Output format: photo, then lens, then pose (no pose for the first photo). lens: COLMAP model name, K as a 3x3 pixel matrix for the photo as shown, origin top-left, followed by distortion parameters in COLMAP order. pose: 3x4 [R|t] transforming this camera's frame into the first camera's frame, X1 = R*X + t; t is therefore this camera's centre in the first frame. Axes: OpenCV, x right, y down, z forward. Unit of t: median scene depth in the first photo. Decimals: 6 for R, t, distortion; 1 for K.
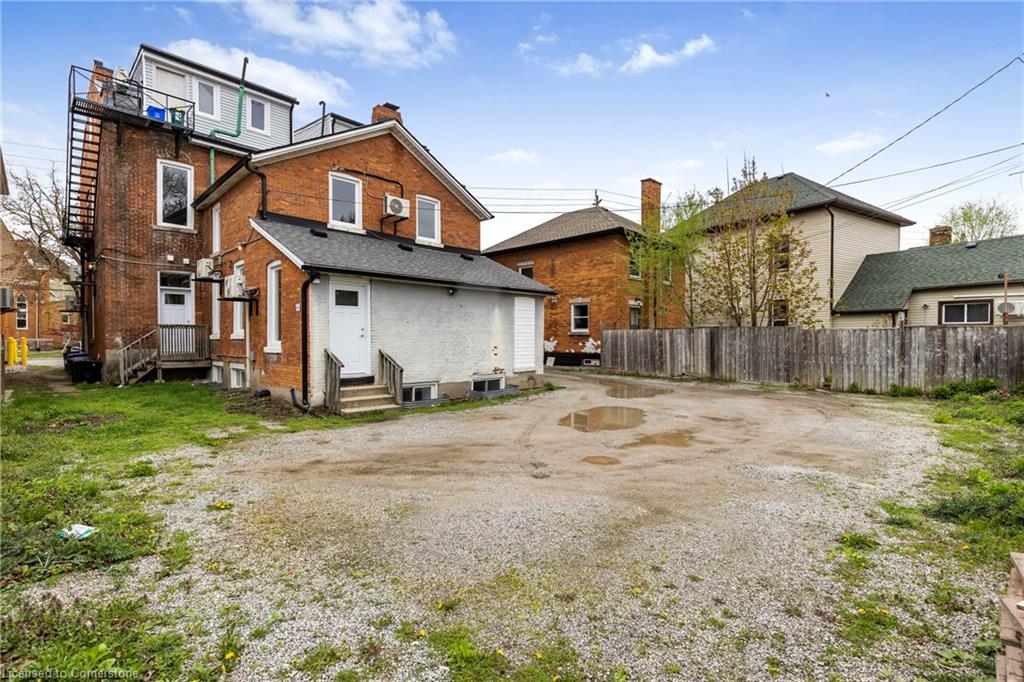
lens RADIAL K [[513.7, 0, 515.9], [0, 513.7, 343.2], [0, 0, 1]] dist [0.005021, 0.000185]
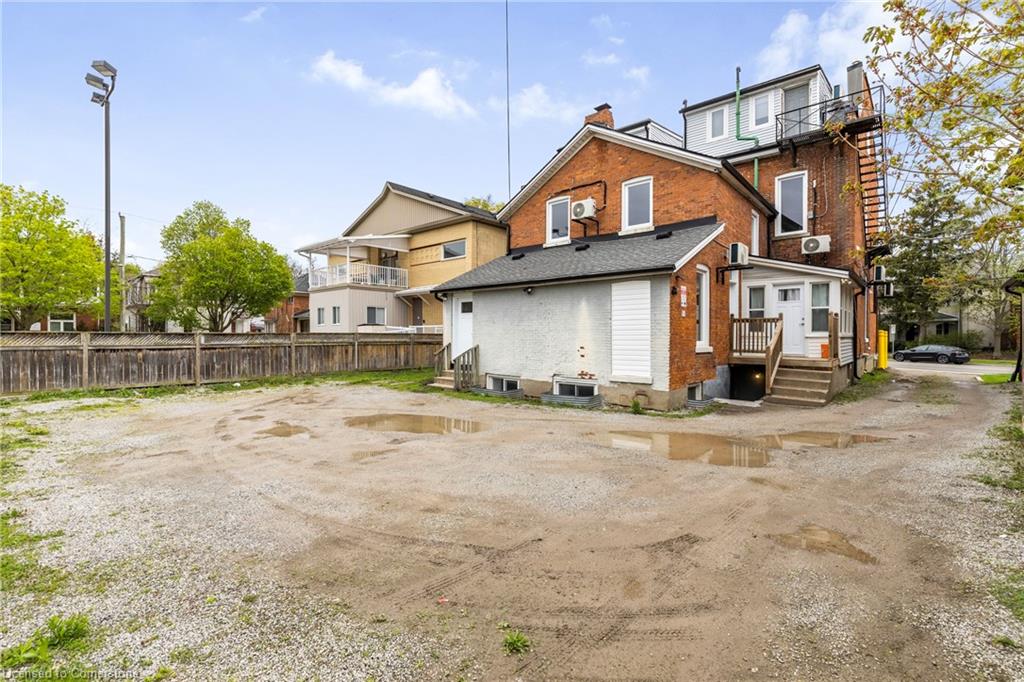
lens RADIAL K [[513.7, 0, 515.9], [0, 513.7, 343.2], [0, 0, 1]] dist [0.005021, 0.000185]
pose [[-0.067937, 0.011401, -0.997624, 0.421765], [-0.016787, 0.999780, 0.012569, -0.004047], [0.997548, 0.017601, -0.067731, 0.490675]]
